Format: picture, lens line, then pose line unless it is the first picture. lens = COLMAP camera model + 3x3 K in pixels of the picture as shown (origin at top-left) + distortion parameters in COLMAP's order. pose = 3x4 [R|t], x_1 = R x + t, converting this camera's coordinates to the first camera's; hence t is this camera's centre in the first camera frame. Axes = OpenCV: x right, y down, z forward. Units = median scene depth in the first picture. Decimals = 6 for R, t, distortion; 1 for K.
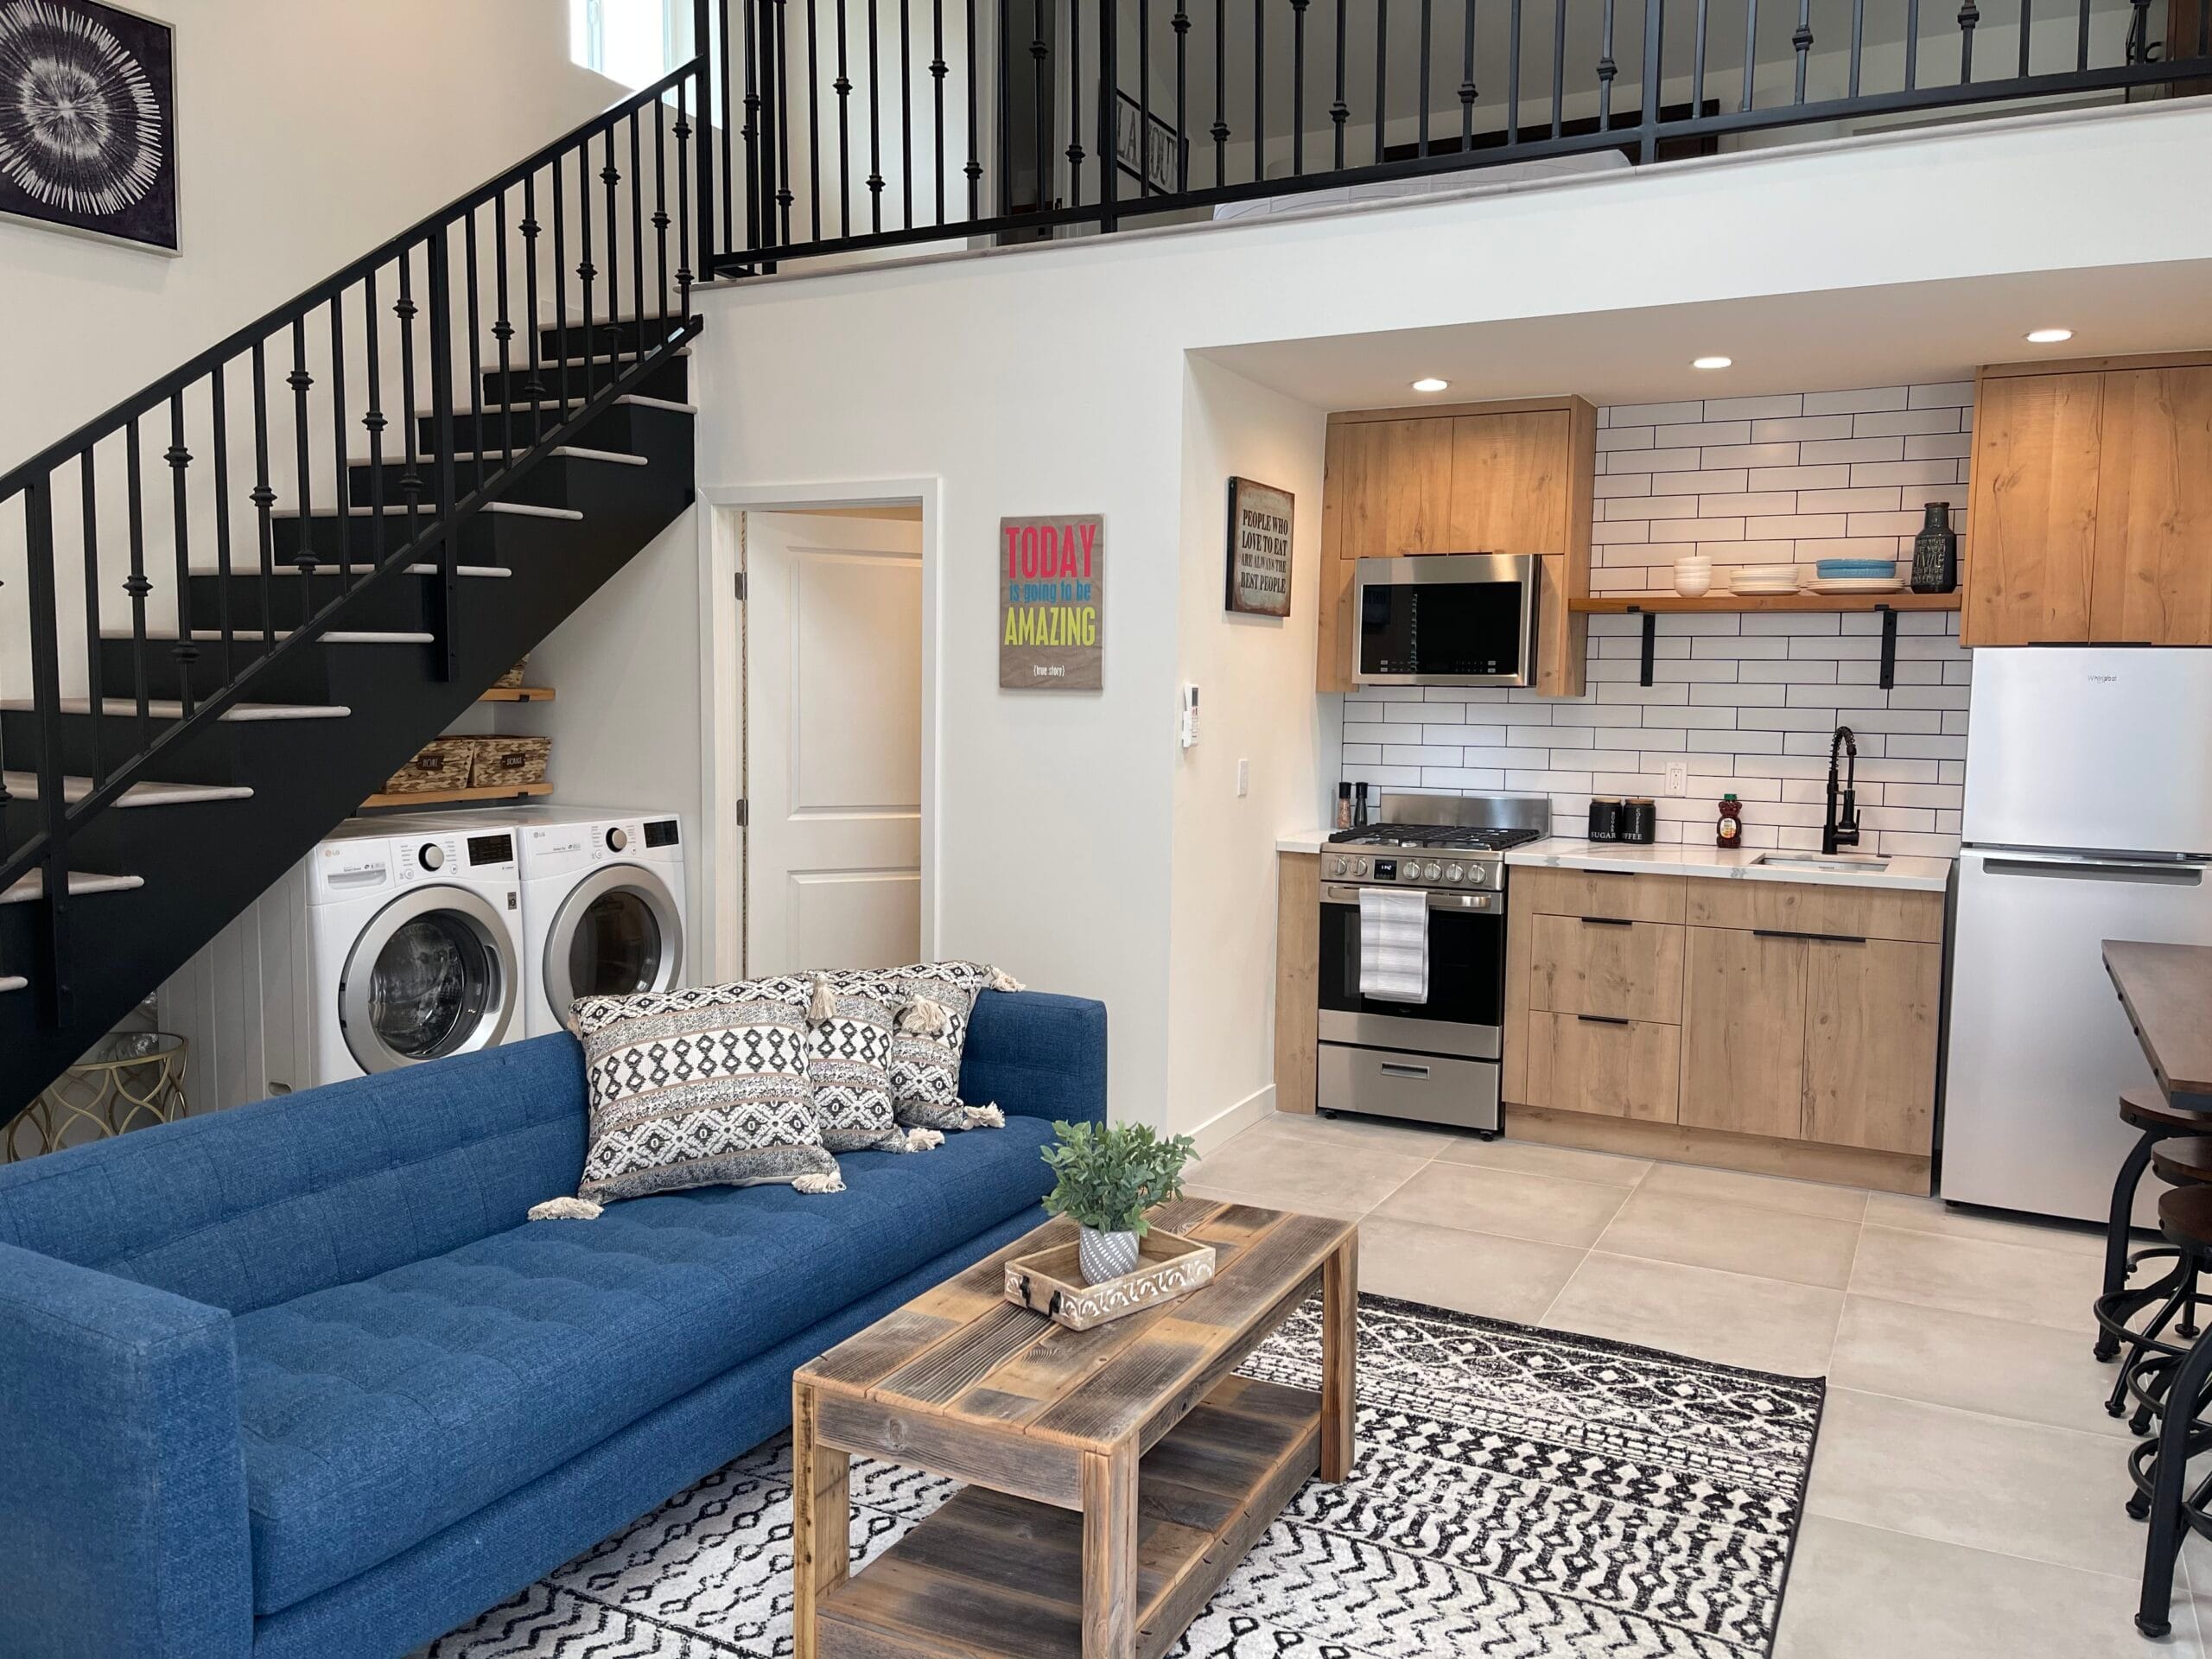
lens RADIAL K [[1681.9, 0, 1116.4], [0, 1681.9, 827.4], [0, 0, 1]] dist [0.067192, -0.083521]
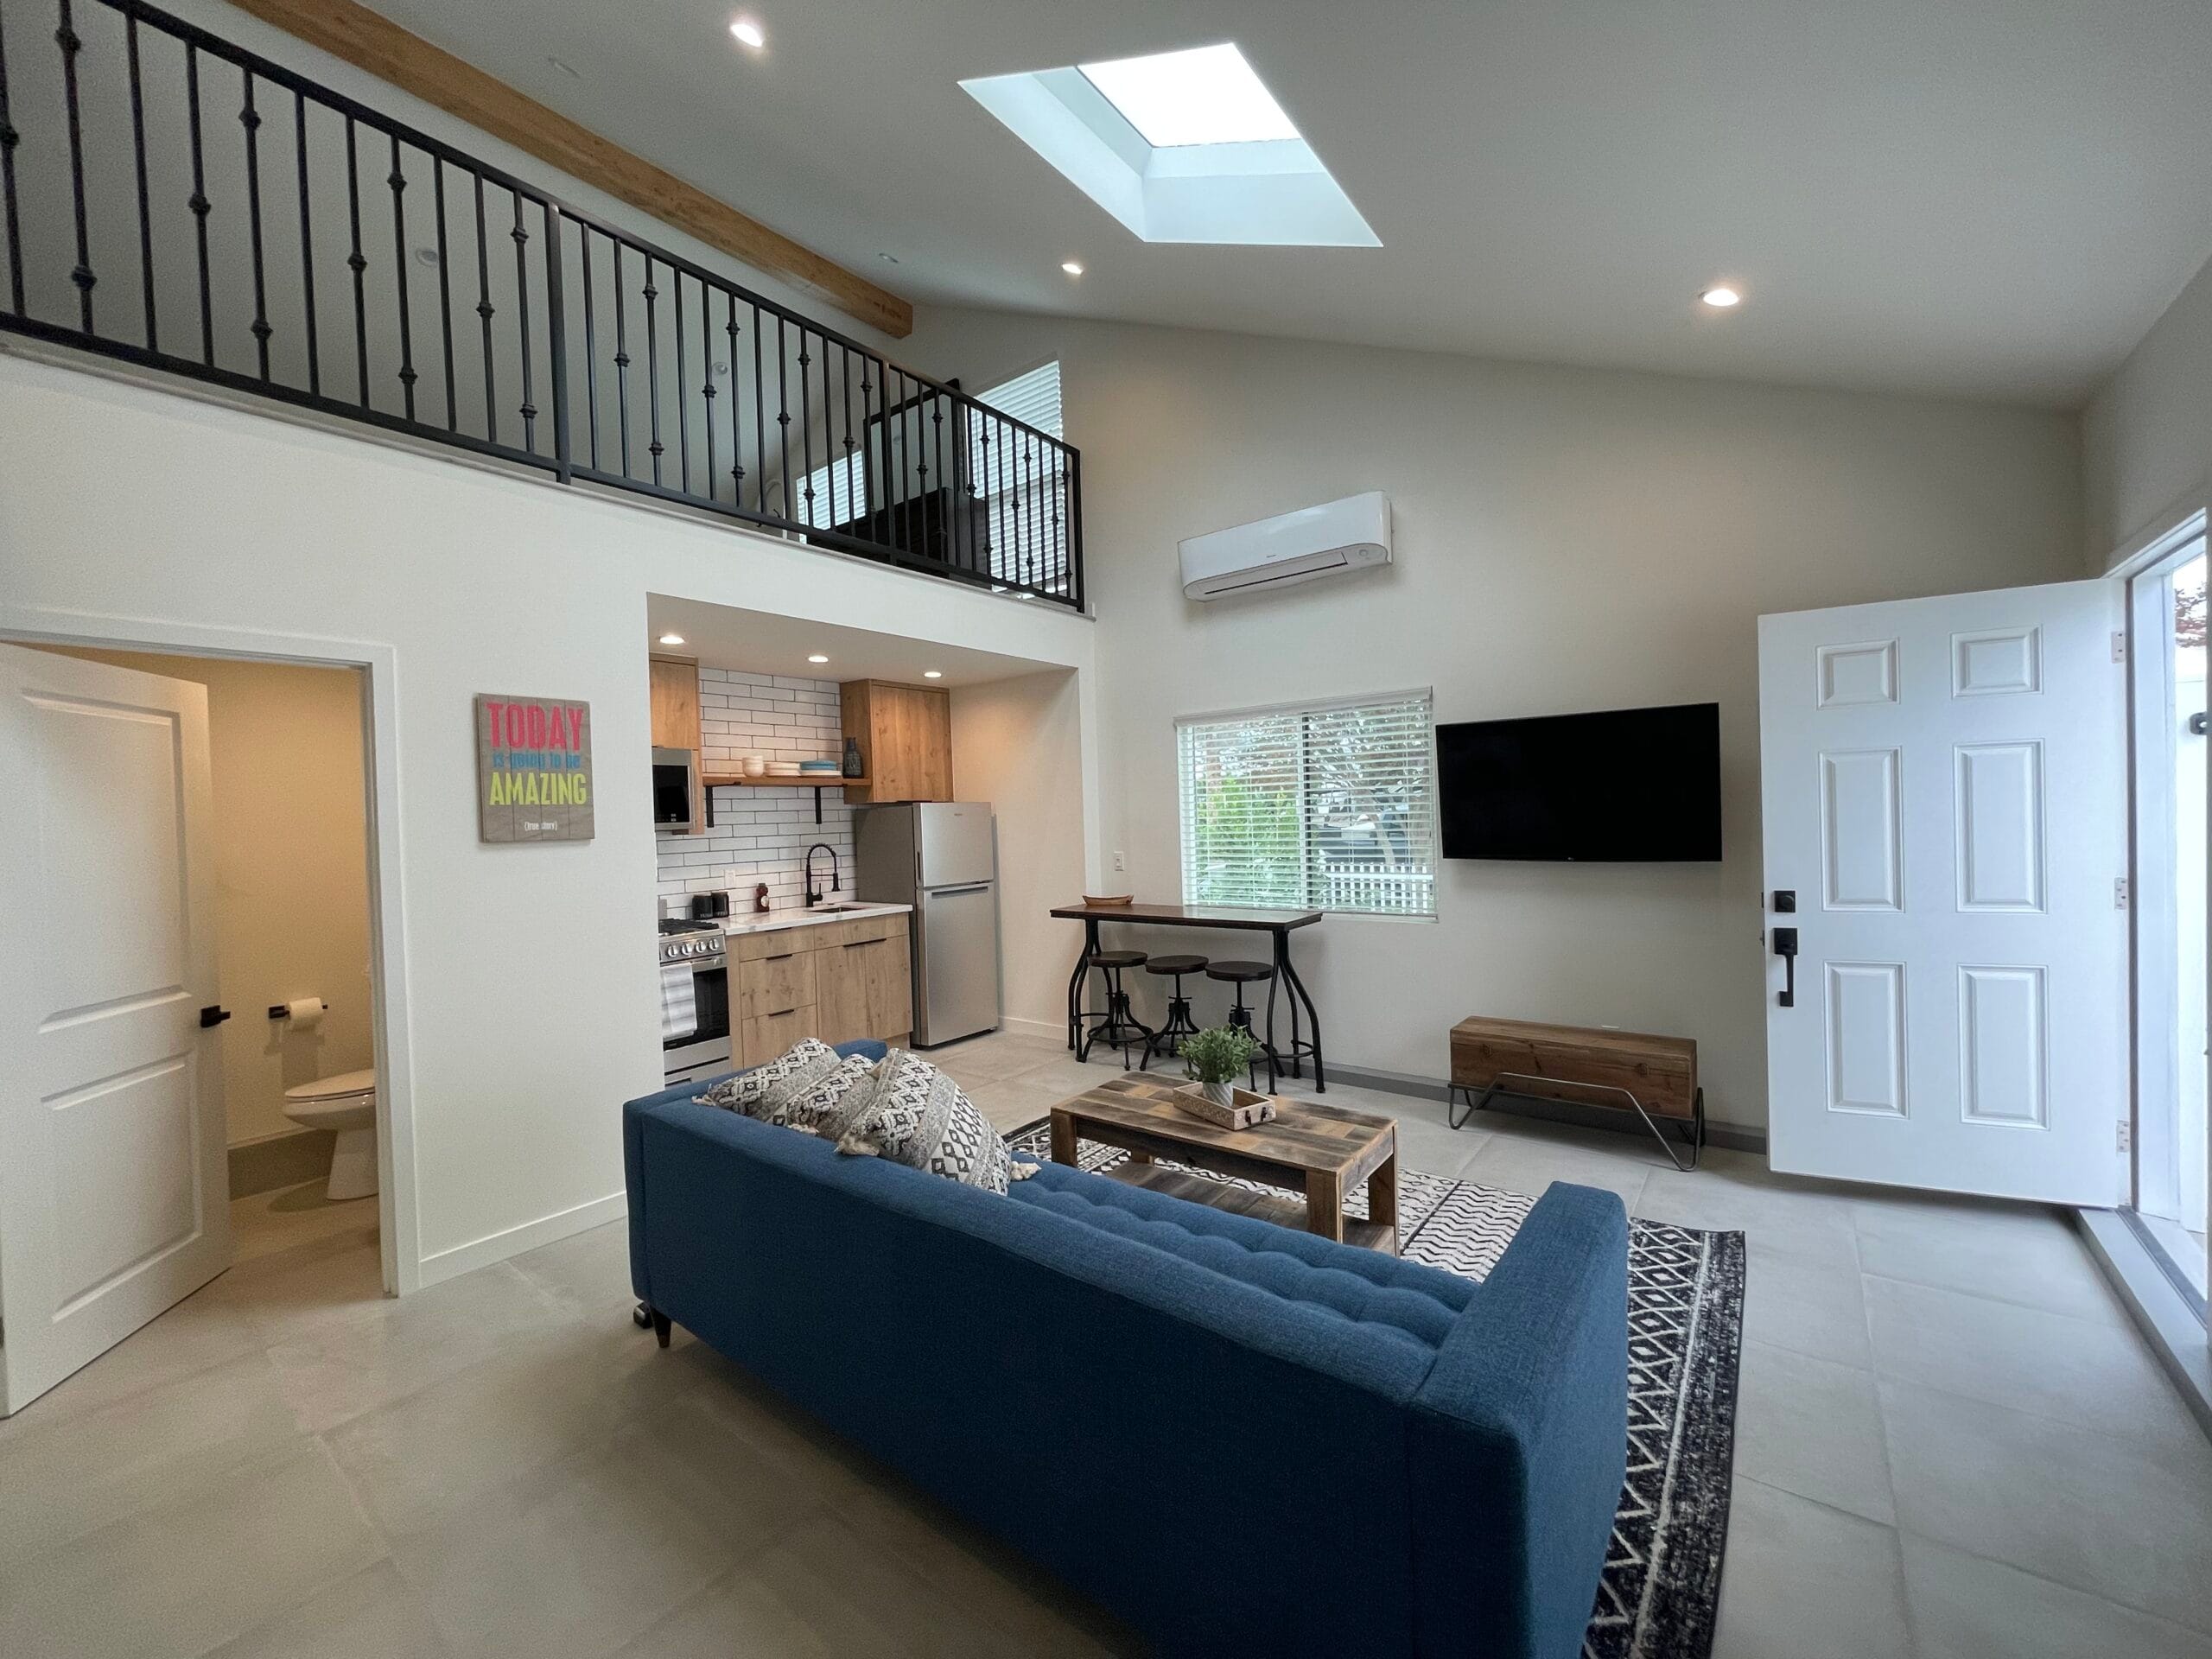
lens RADIAL K [[894.6, 0, 1099.8], [0, 894.6, 827.0], [0, 0, 1]] dist [0.002279, -0.001371]
pose [[0.181295, -0.032479, 0.982892, -0.602354], [0.119190, 0.992813, 0.010823, -0.053293], [-0.976179, 0.115188, 0.183863, 0.508684]]
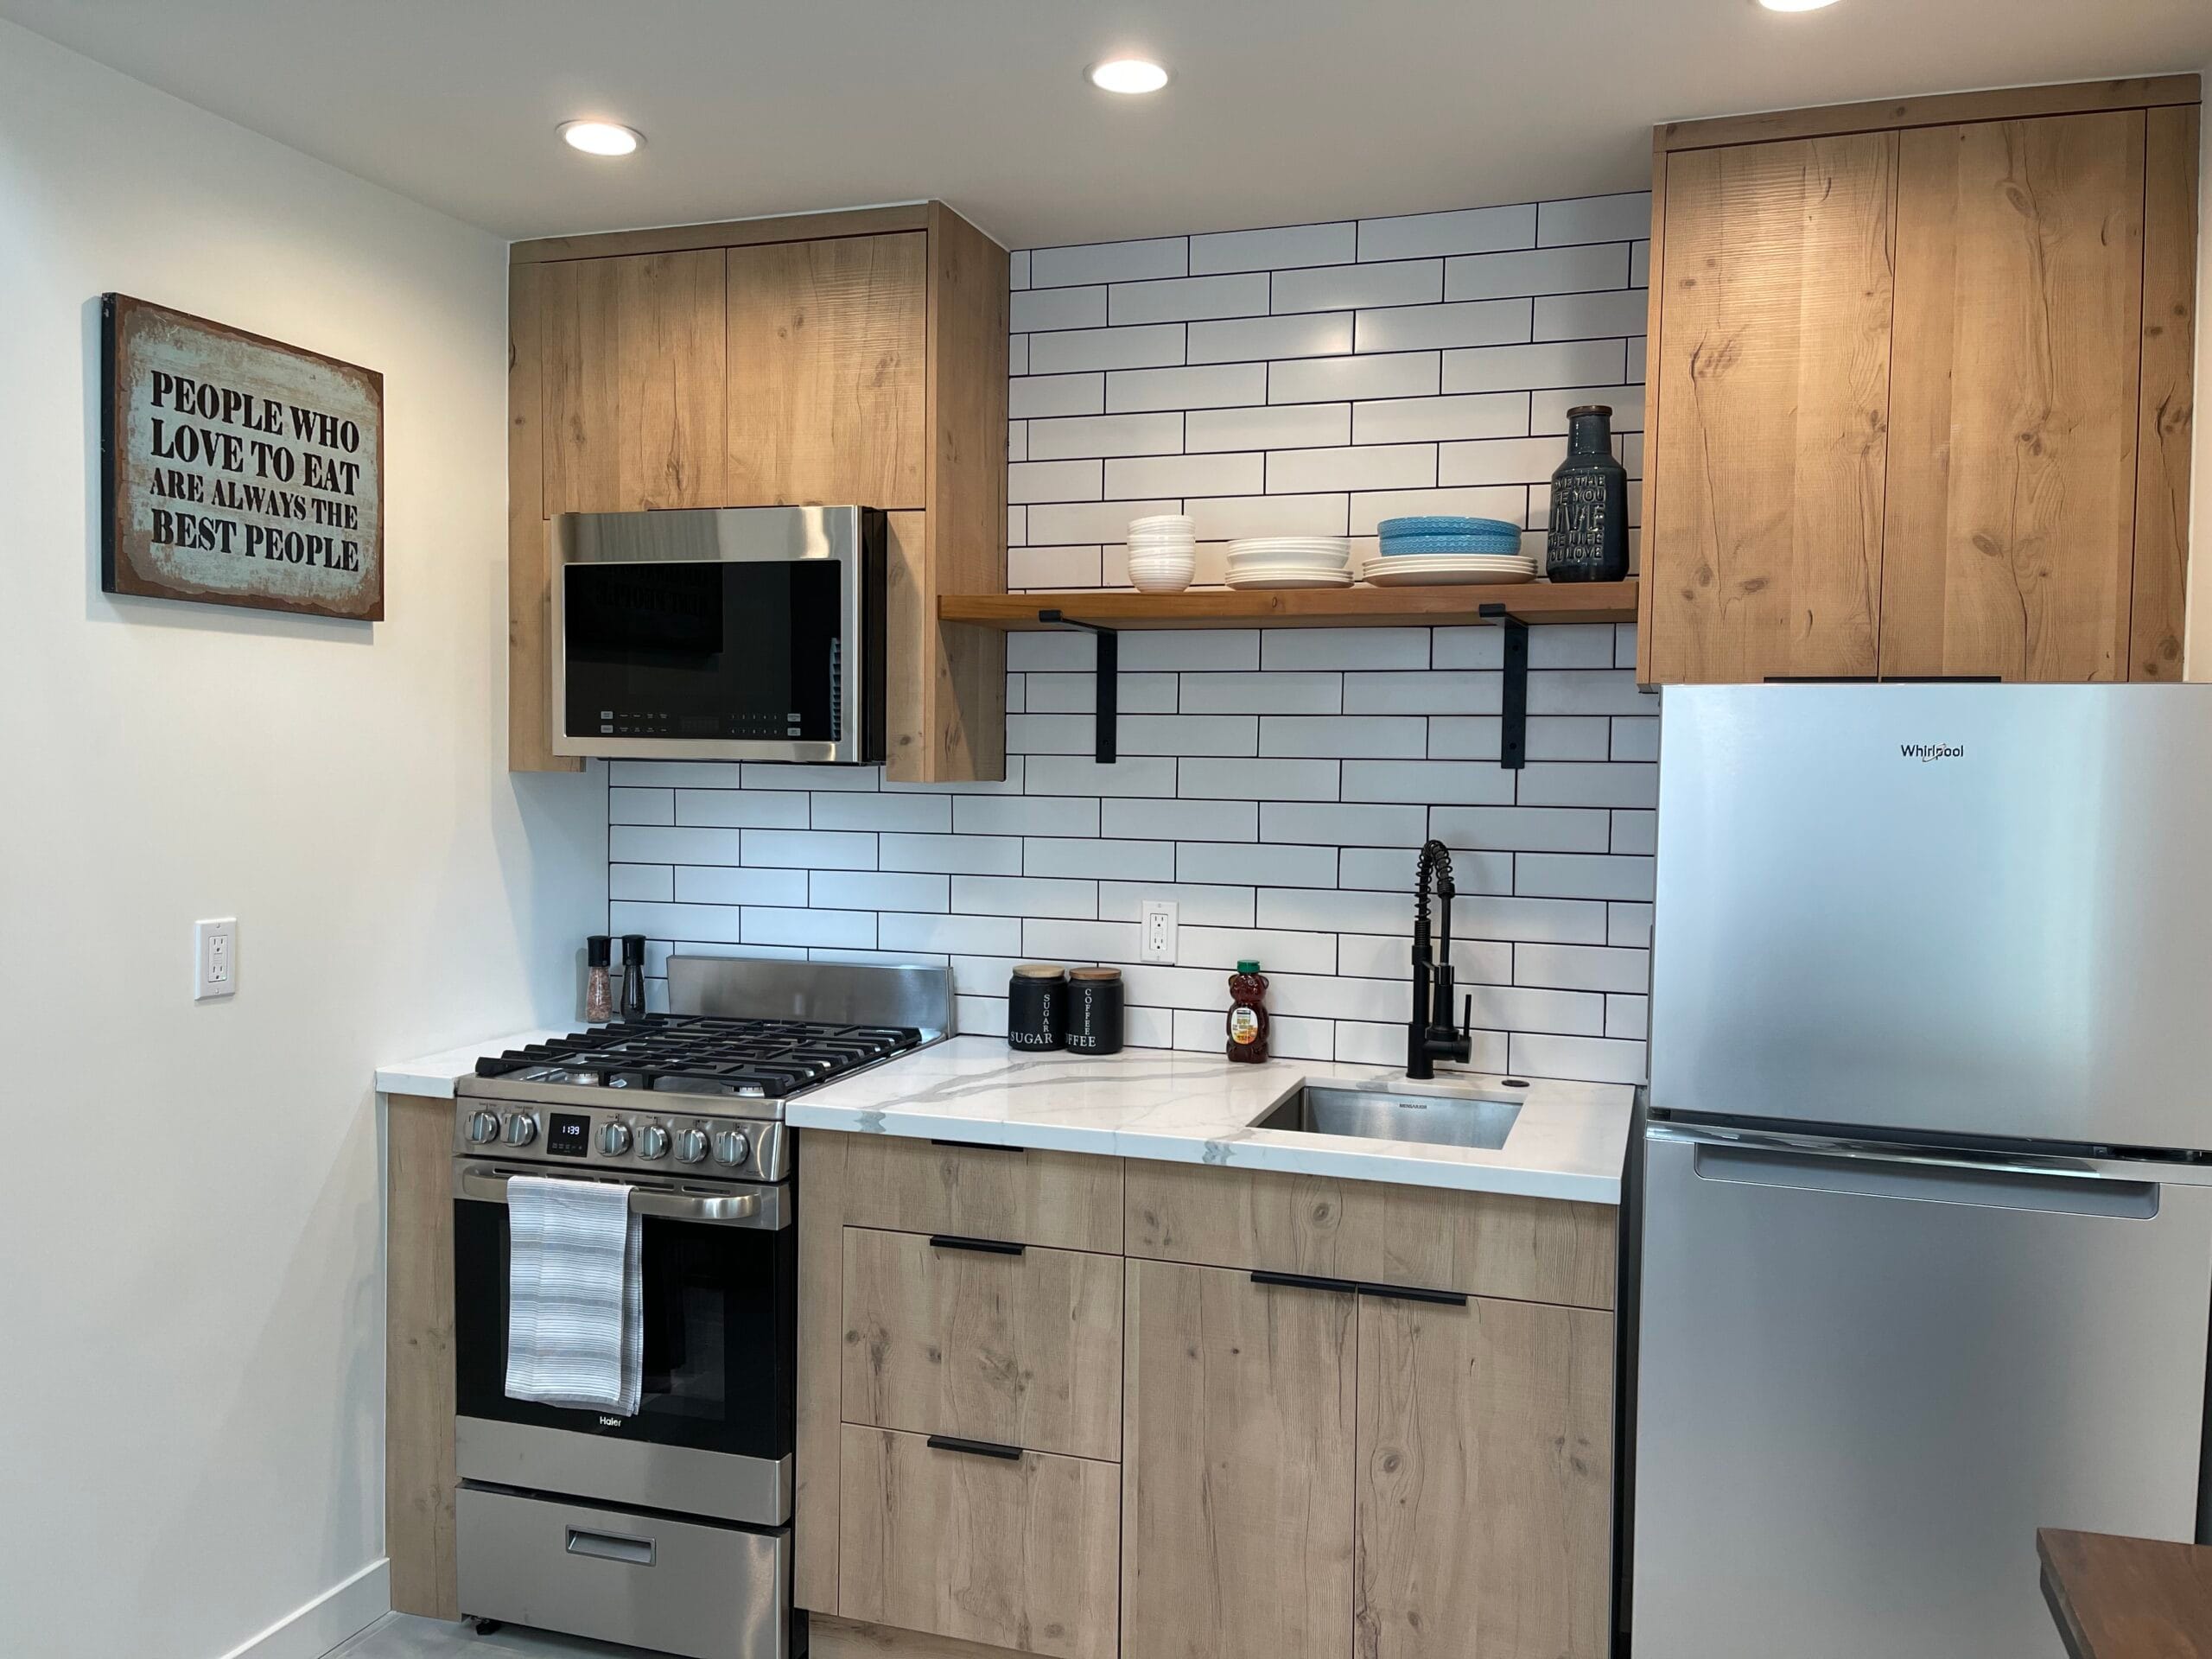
lens RADIAL K [[1681.9, 0, 1124.2], [0, 1681.9, 836.4], [0, 0, 1]] dist [0.067192, -0.083521]
pose [[0.987452, -0.008339, 0.157700, 0.269974], [0.013549, 0.999396, -0.031987, -0.048703], [-0.157338, 0.033722, 0.986969, 0.537536]]
